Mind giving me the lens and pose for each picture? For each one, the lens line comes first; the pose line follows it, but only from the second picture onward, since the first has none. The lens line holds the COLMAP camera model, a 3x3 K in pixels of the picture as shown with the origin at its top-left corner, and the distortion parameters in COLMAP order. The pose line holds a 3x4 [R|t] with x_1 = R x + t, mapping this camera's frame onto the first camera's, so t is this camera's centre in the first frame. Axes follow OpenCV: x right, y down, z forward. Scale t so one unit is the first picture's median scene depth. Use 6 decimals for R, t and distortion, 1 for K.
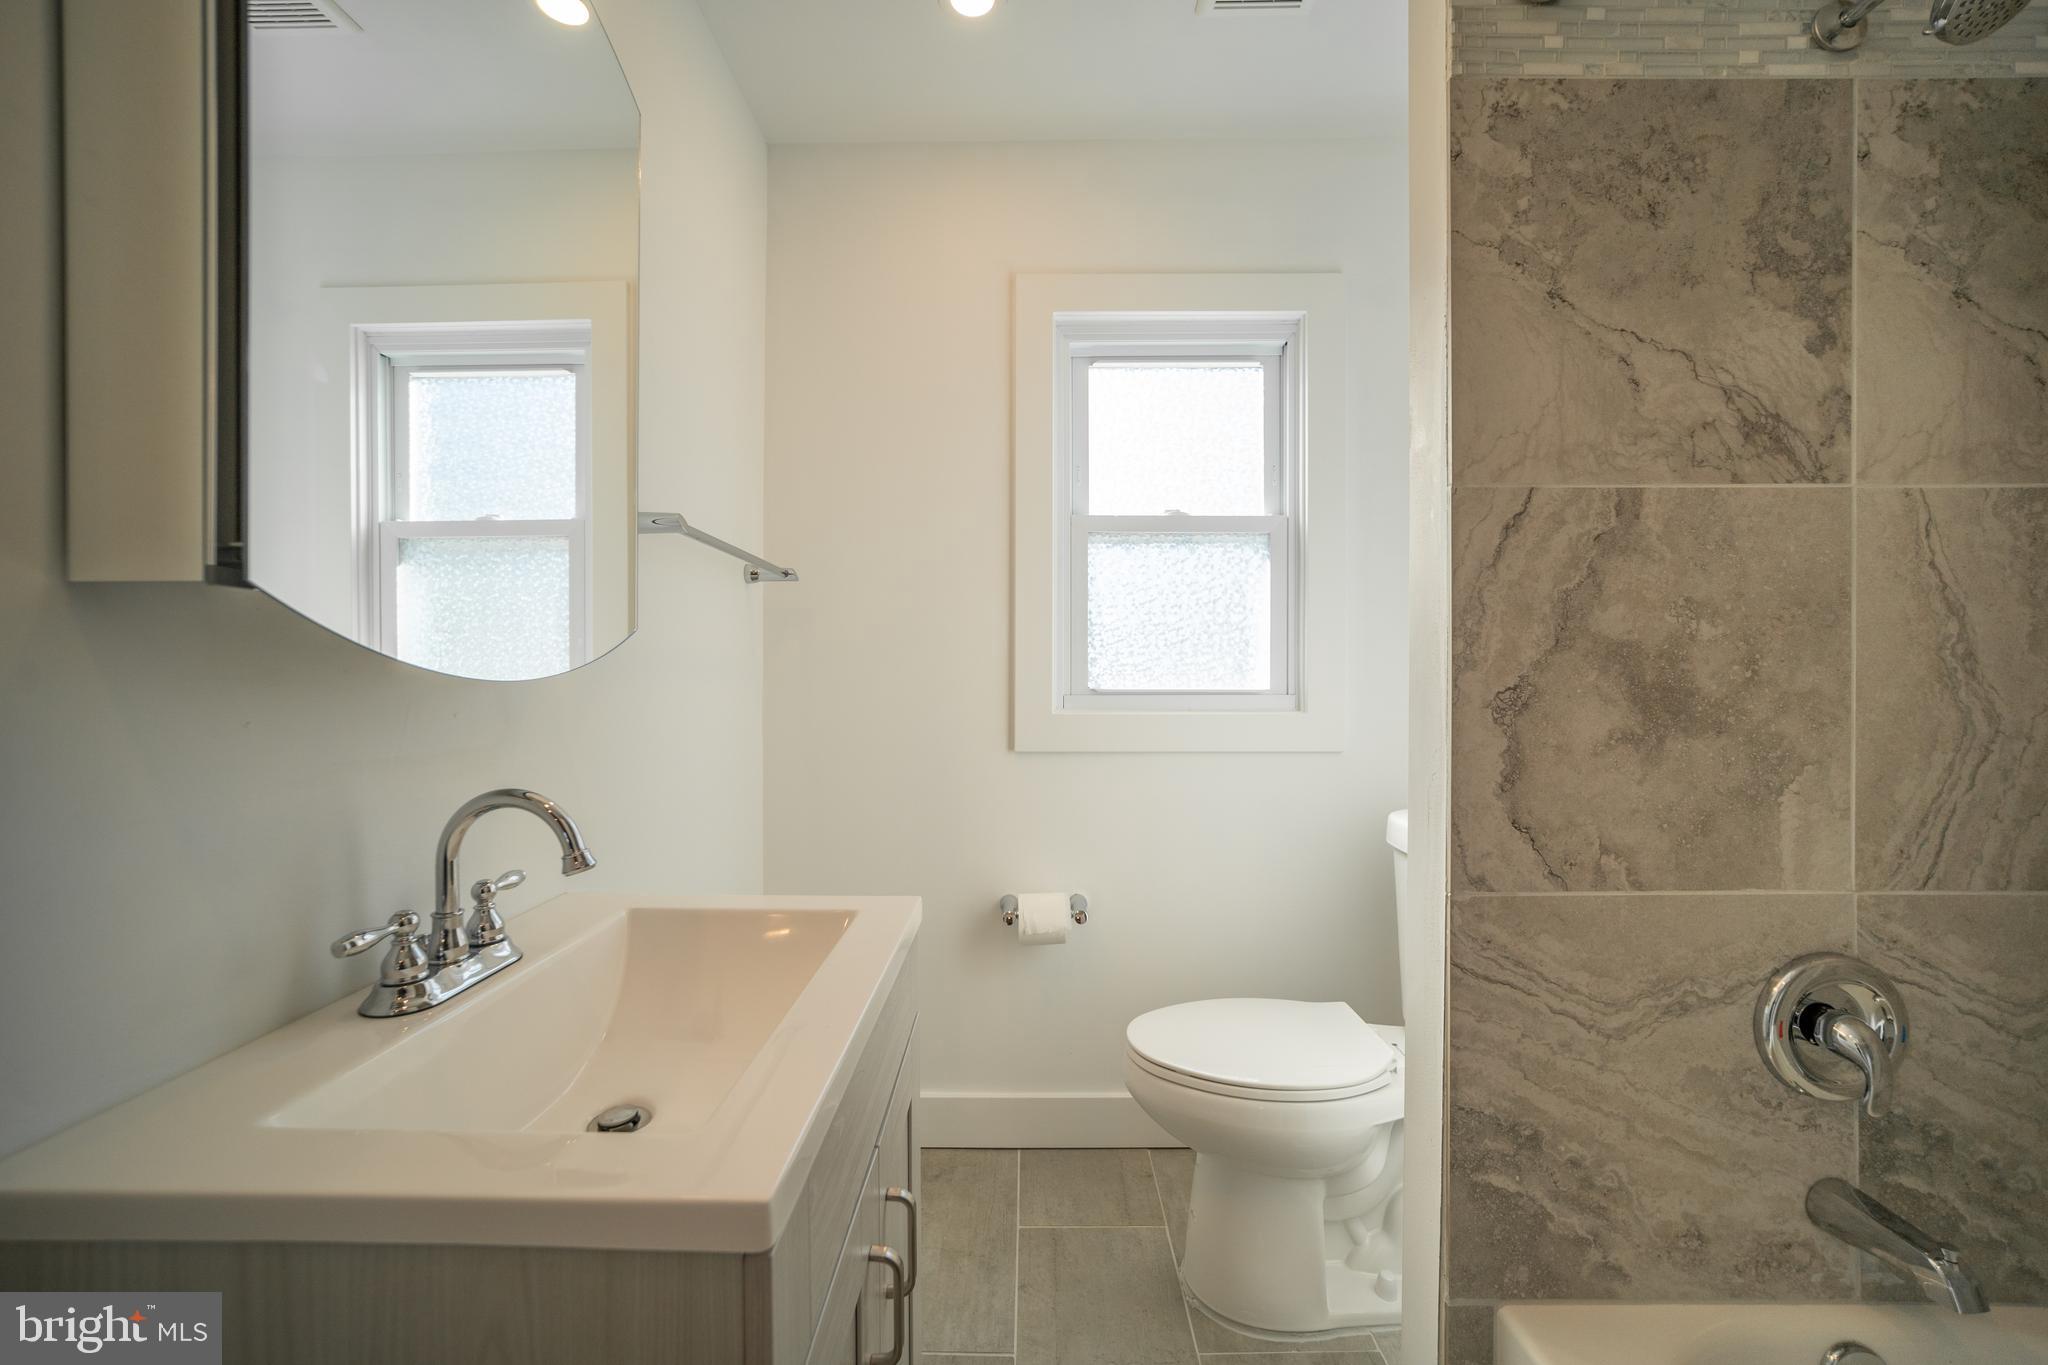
lens RADIAL K [[805.7, 0, 1013.1], [0, 805.7, 685.3], [0, 0, 1]] dist [-0.024650, 0.007841]
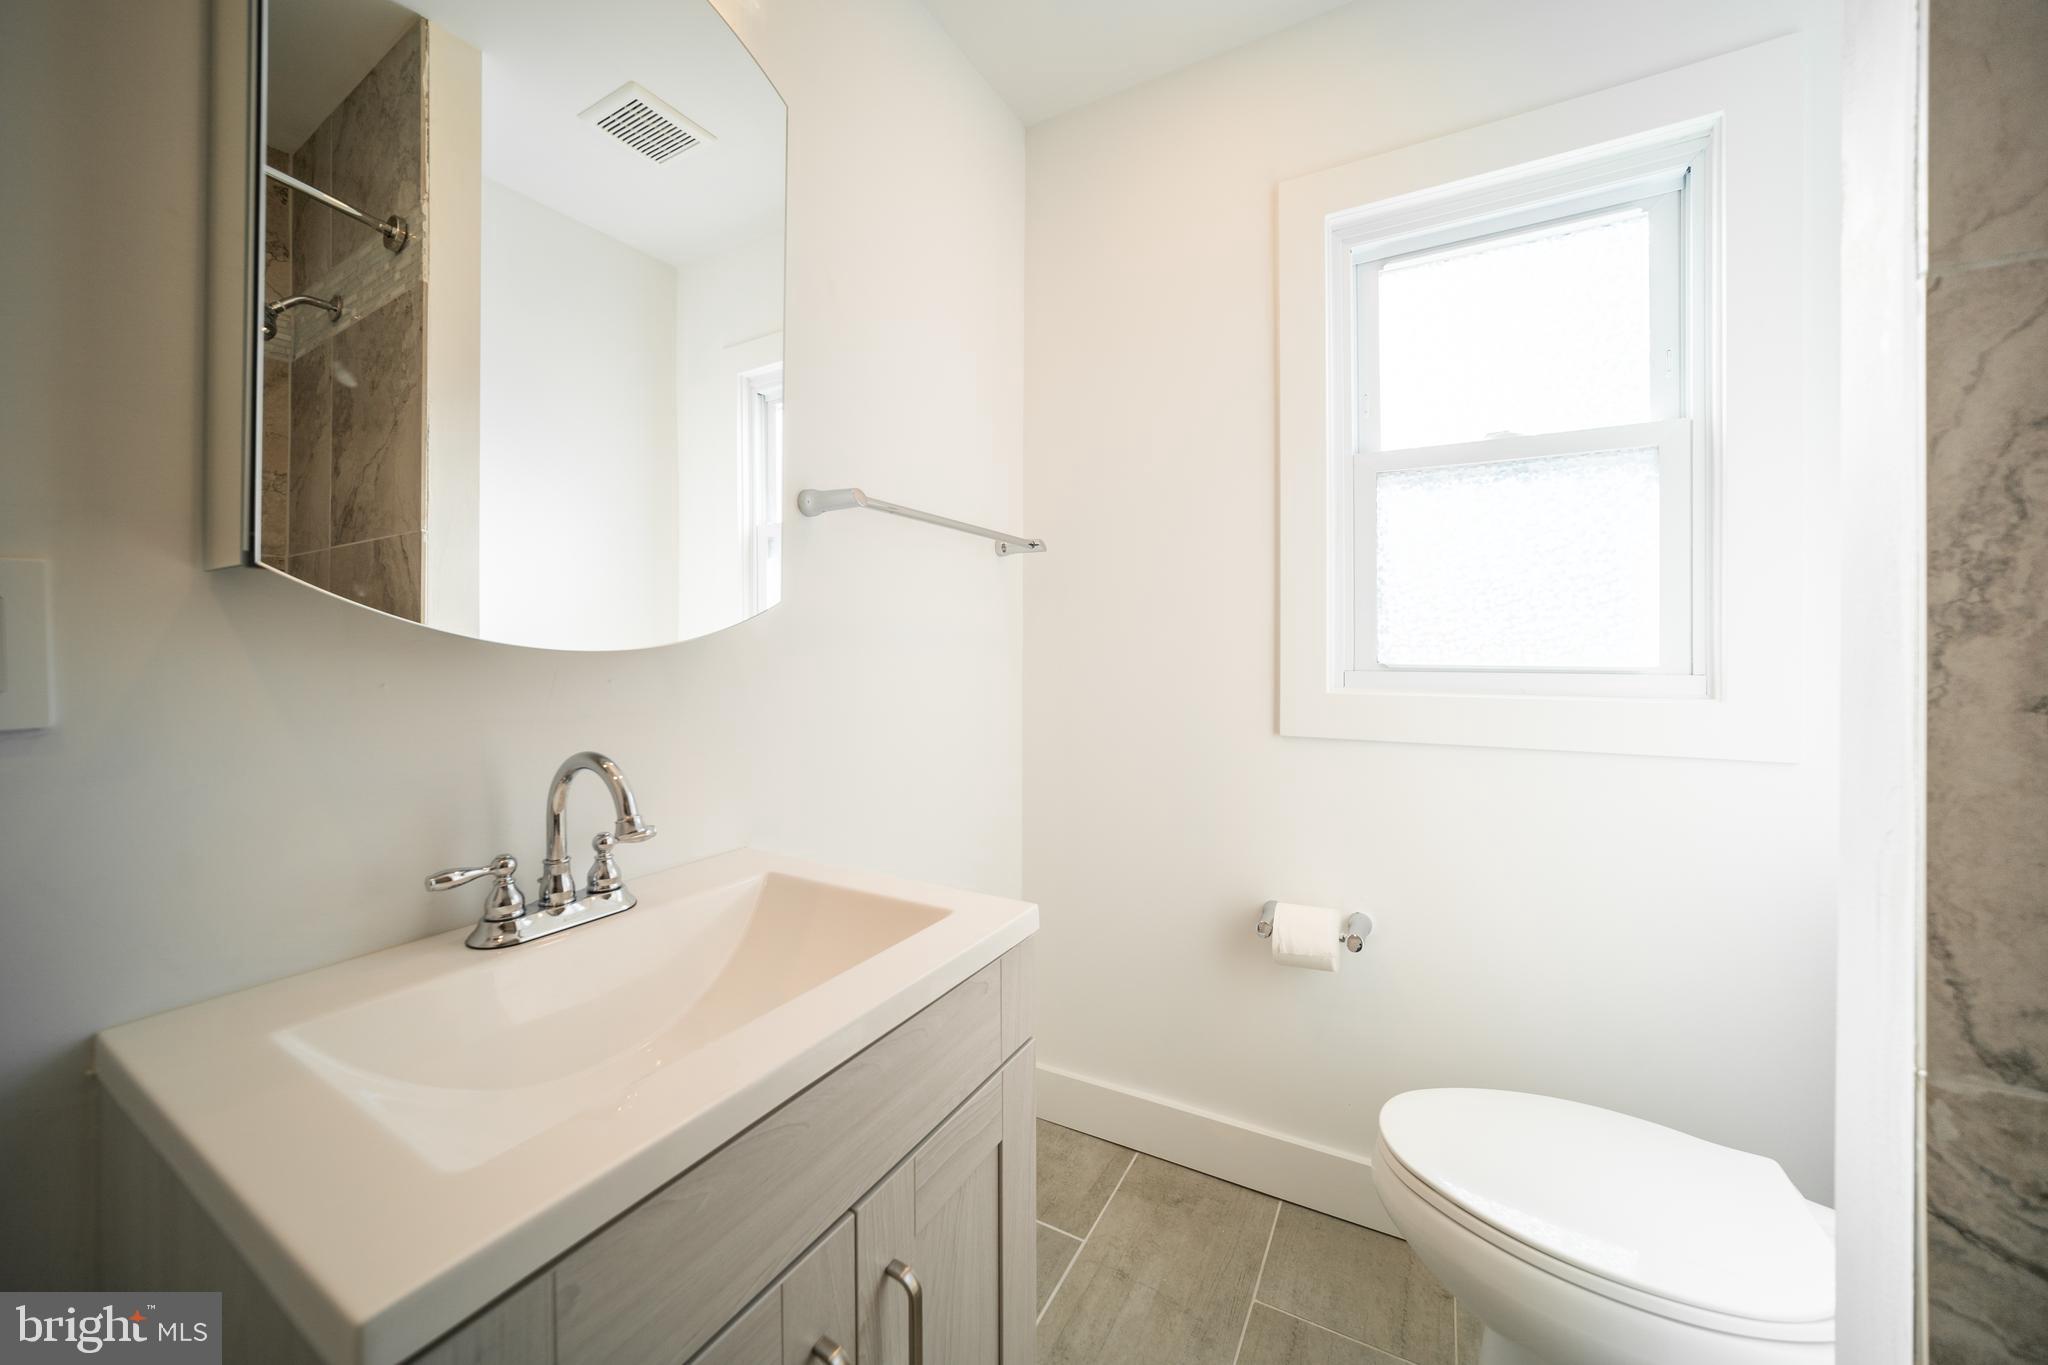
lens RADIAL K [[745.6, 0, 1018.6], [0, 745.6, 649.8], [0, 0, 1]] dist [-0.018675, 0.003085]
pose [[0.874901, 0.002589, -0.484295, 0.154010], [-0.007122, 0.999946, -0.007520, -0.001084], [0.484250, 0.010028, 0.874872, 0.180658]]
